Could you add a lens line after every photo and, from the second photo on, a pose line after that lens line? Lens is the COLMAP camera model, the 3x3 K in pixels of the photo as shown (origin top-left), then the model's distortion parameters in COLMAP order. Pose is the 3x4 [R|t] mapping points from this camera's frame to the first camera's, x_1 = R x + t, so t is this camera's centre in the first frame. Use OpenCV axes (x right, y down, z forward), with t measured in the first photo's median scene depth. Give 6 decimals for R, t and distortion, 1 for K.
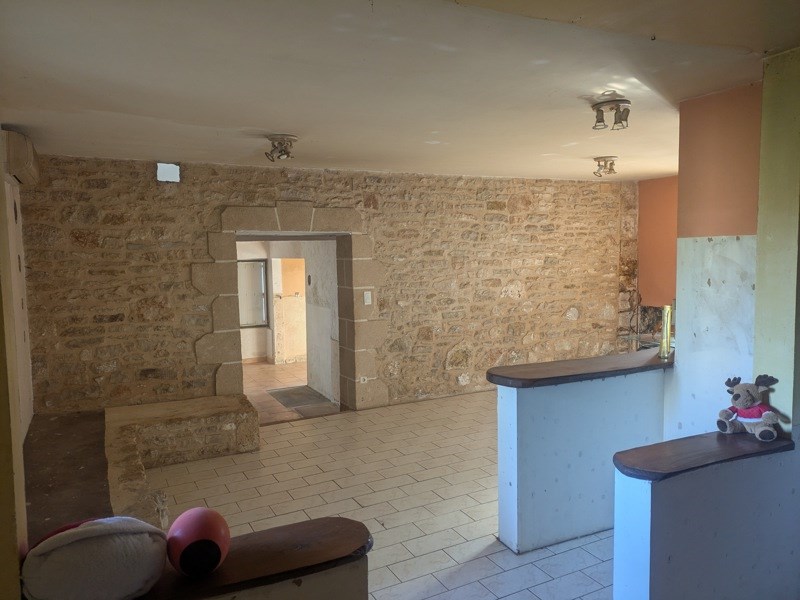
lens RADIAL K [[584.1, 0, 398.9], [0, 584.1, 298.7], [0, 0, 1]] dist [0.042831, -0.014546]
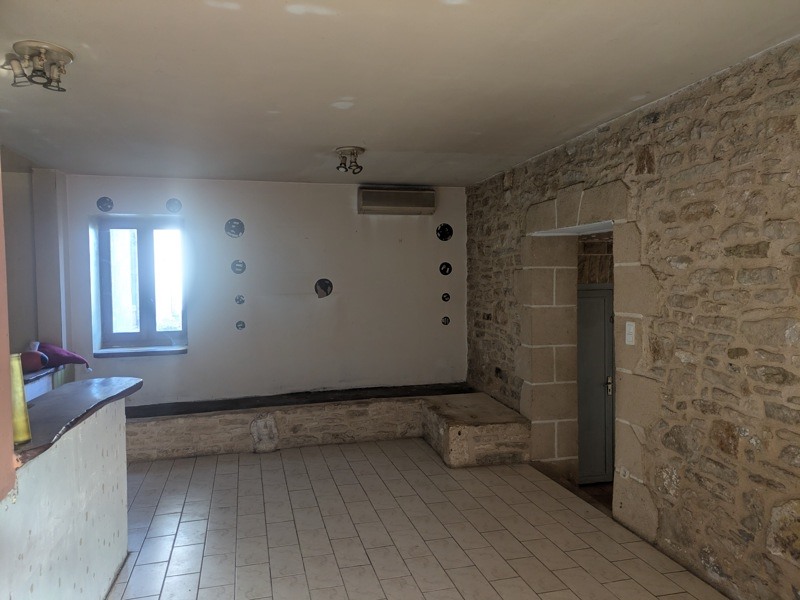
lens RADIAL K [[584.1, 0, 399.0], [0, 584.1, 301.1], [0, 0, 1]] dist [0.042831, -0.014546]
pose [[-0.231279, 0.058767, -0.971111, 0.538123], [-0.067689, 0.994783, 0.076321, -0.059345], [0.970530, 0.083385, -0.226095, 0.883075]]
